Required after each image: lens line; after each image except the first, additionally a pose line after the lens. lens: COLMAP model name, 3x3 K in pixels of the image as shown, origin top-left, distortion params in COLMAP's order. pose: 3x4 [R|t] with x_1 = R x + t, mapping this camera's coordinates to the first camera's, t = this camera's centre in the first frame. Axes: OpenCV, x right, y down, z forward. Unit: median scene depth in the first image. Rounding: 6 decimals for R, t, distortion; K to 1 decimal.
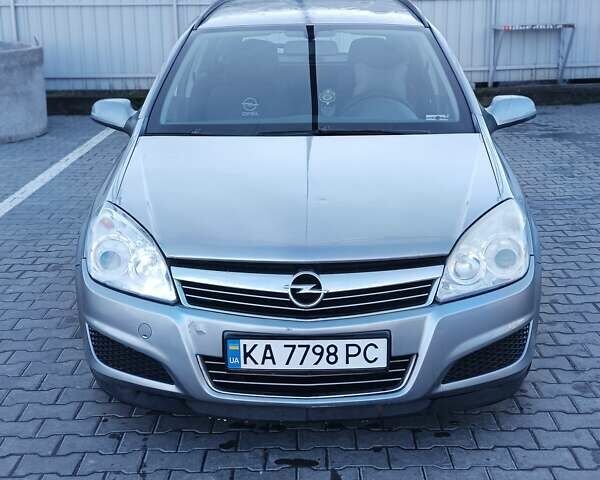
lens RADIAL K [[1021.9, 0, 294.2], [0, 1021.9, 238.7], [0, 0, 1]] dist [0.171690, 0.000000]
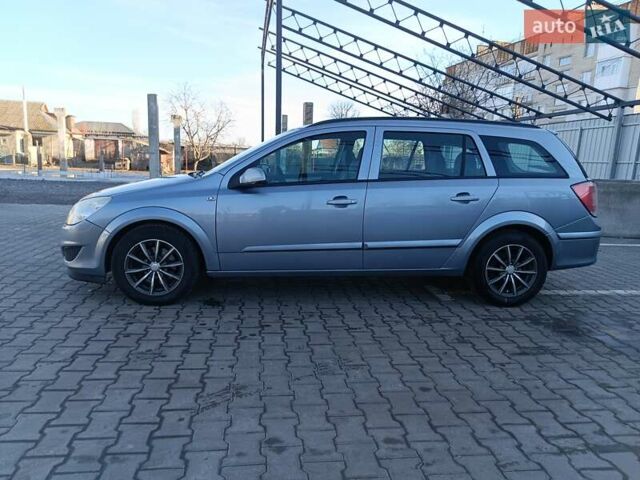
lens RADIAL K [[464.7, 0, 269.5], [0, 464.7, 238.6], [0, 0, 1]] dist [0.001303, 0.006499]
pose [[0.108691, 0.192918, -0.975176, 1.273535], [-0.279522, 0.947339, 0.156256, -0.207196], [0.953967, 0.255600, 0.156892, 1.312514]]
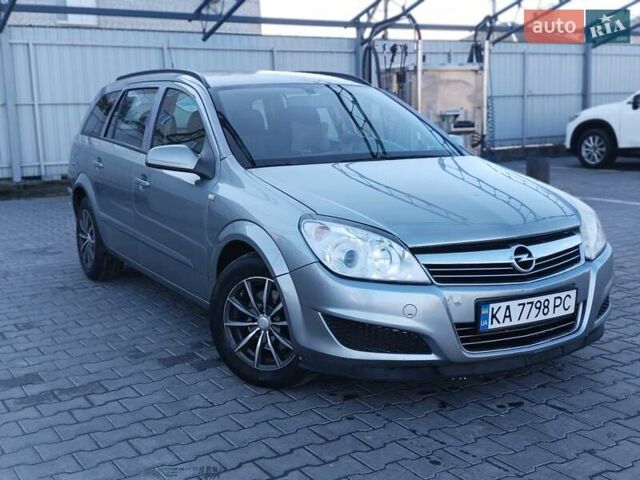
lens RADIAL K [[825.6, 0, 320.6], [0, 825.6, 233.0], [0, 0, 1]] dist [0.150346, 0.000000]
pose [[0.848131, -0.080128, 0.523692, -0.727776], [0.133265, 0.988979, -0.064505, 0.051637], [-0.512751, 0.124499, 0.849462, 0.254514]]
